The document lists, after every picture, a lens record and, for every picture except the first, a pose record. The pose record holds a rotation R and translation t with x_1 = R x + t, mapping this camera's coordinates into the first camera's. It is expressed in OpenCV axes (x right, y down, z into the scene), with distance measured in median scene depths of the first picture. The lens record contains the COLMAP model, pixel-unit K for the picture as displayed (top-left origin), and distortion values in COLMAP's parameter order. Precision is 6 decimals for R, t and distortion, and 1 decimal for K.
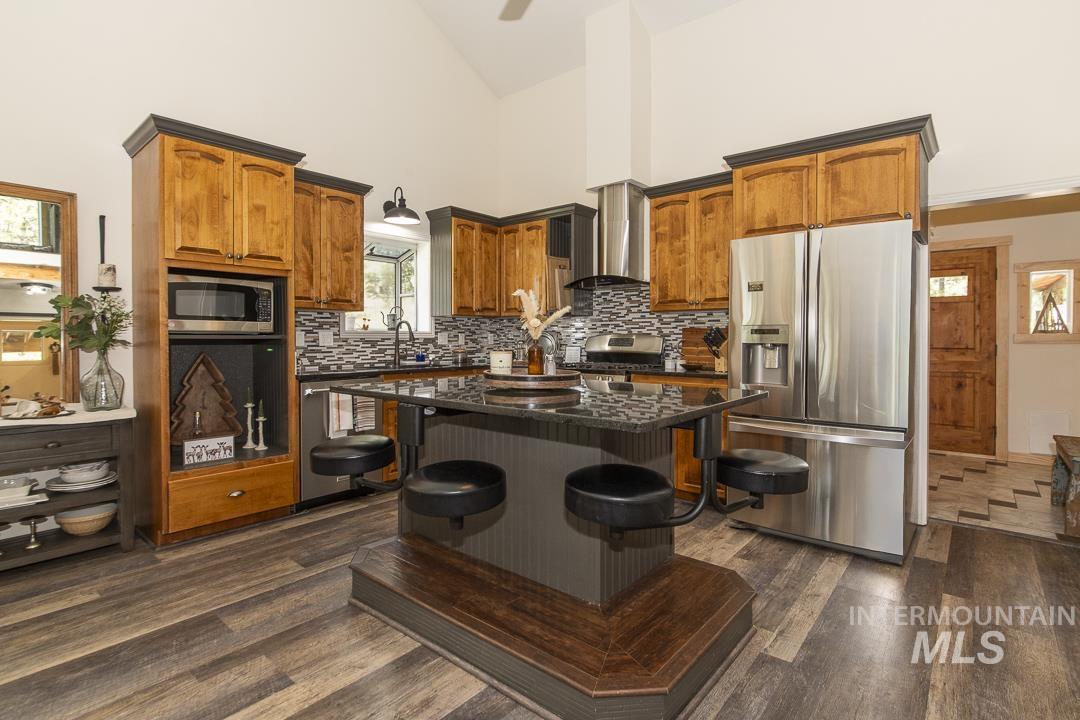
lens RADIAL K [[521.8, 0, 539.5], [0, 521.8, 343.4], [0, 0, 1]] dist [-0.004464, 0.000001]
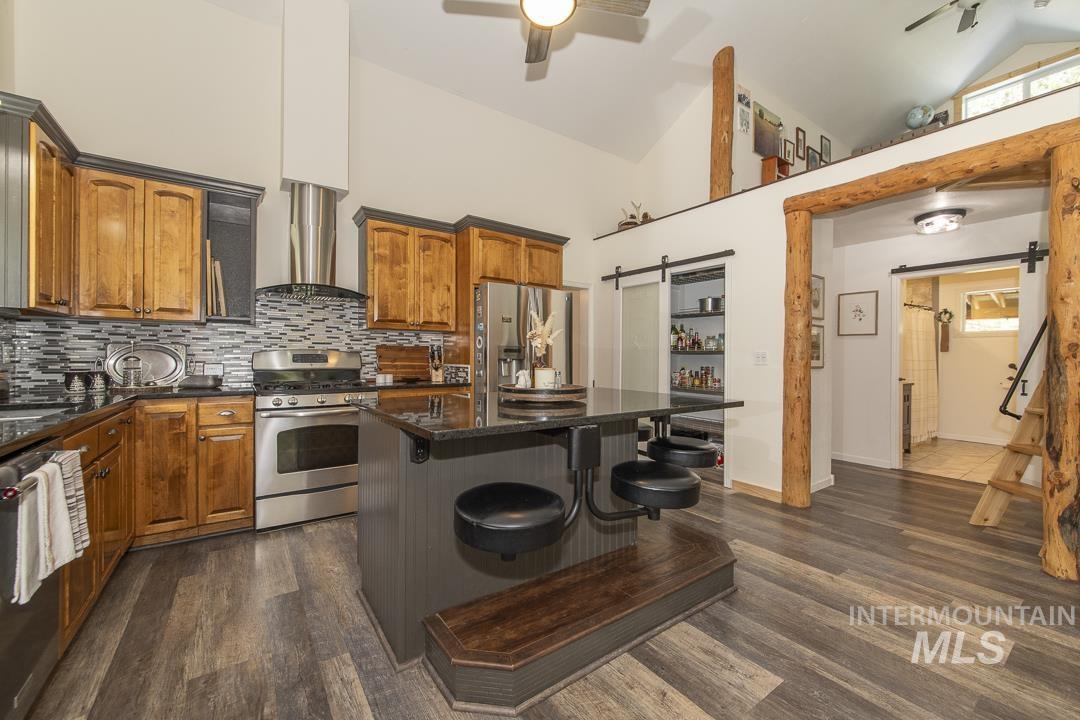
lens RADIAL K [[432.1, 0, 540.0], [0, 432.1, 360.0], [0, 0, 1]] dist [-0.004501, -0.000148]
pose [[0.257995, -0.008722, 0.966107, -0.677884], [0.002719, 0.999962, 0.008302, -0.006190], [-0.966142, 0.000485, 0.258009, 0.585518]]
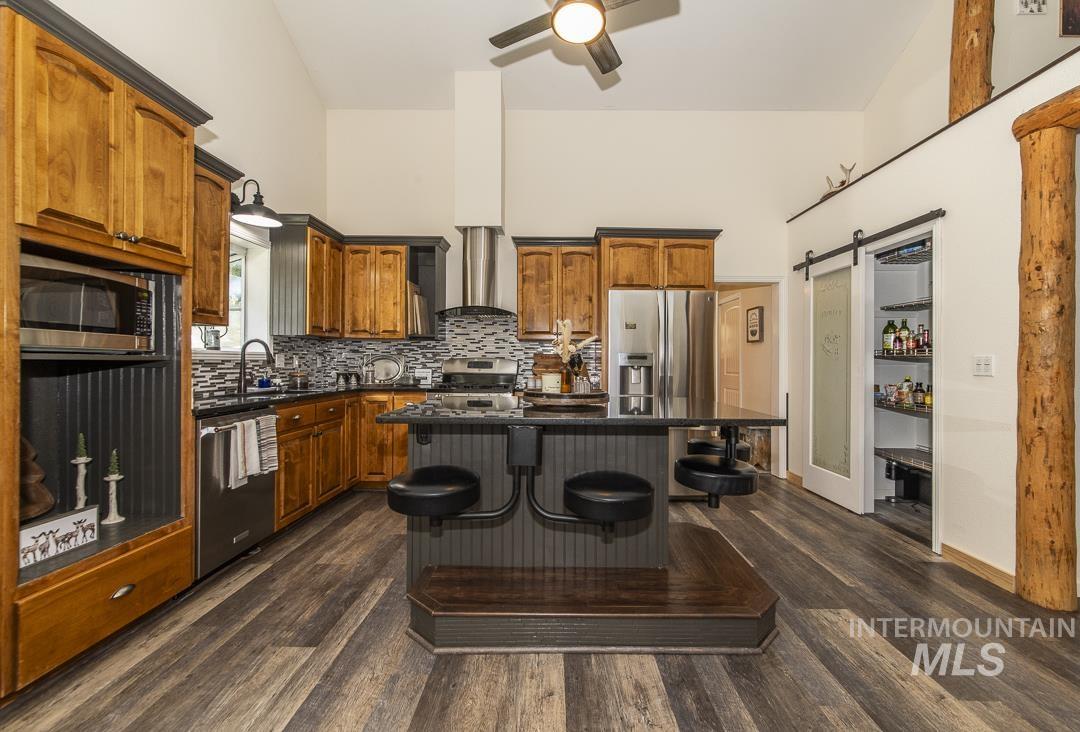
lens RADIAL K [[452.2, 0, 548.3], [0, 452.2, 362.7], [0, 0, 1]] dist [0.001393, 0.000640]
pose [[0.770640, 0.002803, 0.637264, -0.515958], [0.001157, 0.999983, -0.005798, -0.001558], [-0.637270, 0.005206, 0.770623, 0.194275]]
